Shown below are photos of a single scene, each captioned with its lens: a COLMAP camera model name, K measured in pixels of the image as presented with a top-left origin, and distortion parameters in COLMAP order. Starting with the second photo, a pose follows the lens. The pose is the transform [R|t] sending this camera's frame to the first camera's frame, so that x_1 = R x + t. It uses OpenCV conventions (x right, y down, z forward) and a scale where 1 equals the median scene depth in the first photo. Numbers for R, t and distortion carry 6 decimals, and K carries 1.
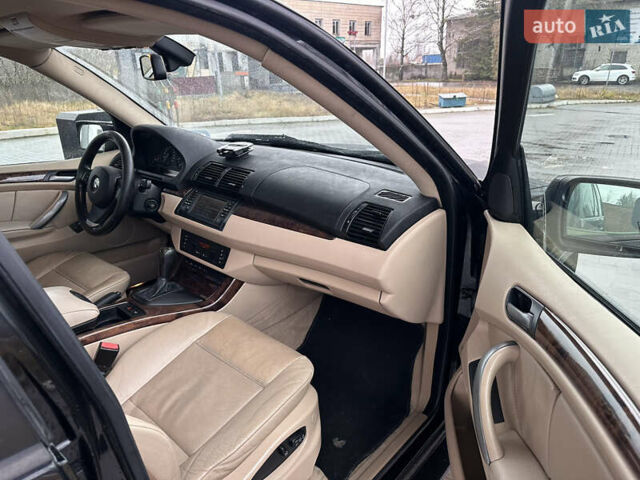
lens RADIAL K [[449.5, 0, 318.6], [0, 449.5, 242.7], [0, 0, 1]] dist [0.037041, -0.039327]
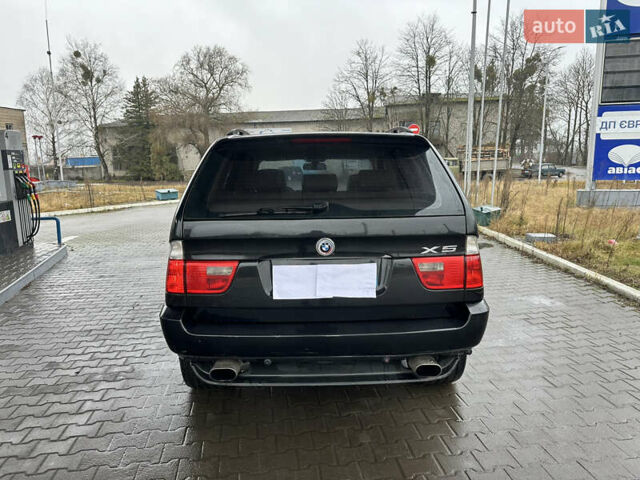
lens RADIAL K [[449.5, 0, 313.2], [0, 449.5, 242.1], [0, 0, 1]] dist [0.037041, -0.039327]
pose [[0.746646, -0.110594, 0.655964, -2.192016], [0.245268, 0.962379, -0.116920, 0.486904], [-0.618355, 0.248185, 0.745682, -1.205971]]
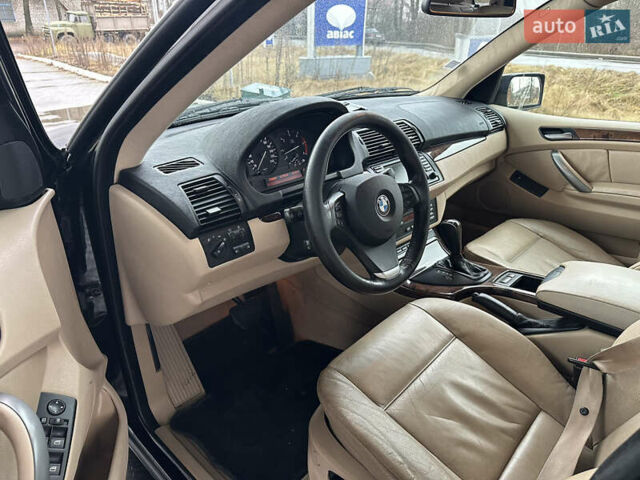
lens RADIAL K [[449.5, 0, 325.8], [0, 449.5, 238.9], [0, 0, 1]] dist [0.037041, -0.039327]
pose [[0.028178, -0.416143, 0.908863, -1.018036], [0.343142, 0.858000, 0.382216, -0.331356], [-0.938861, 0.301099, 0.166972, 0.969288]]
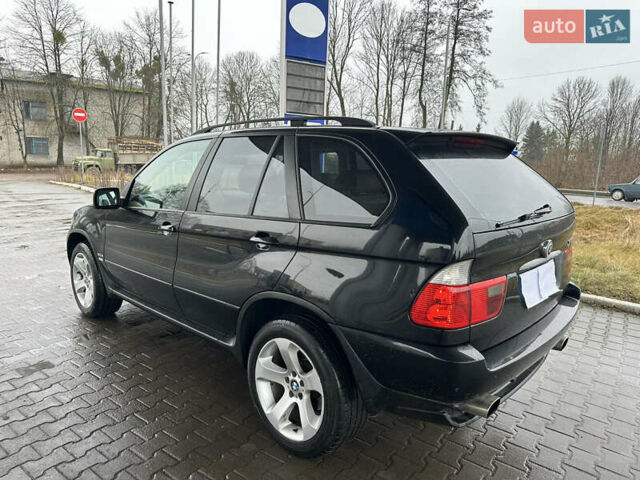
lens RADIAL K [[449.5, 0, 314.6], [0, 449.5, 240.7], [0, 0, 1]] dist [0.037041, -0.039327]
pose [[0.051037, -0.161428, 0.985564, -2.680939], [0.331961, 0.933480, 0.135706, -0.089282], [-0.941911, 0.320243, 0.101230, 0.265803]]
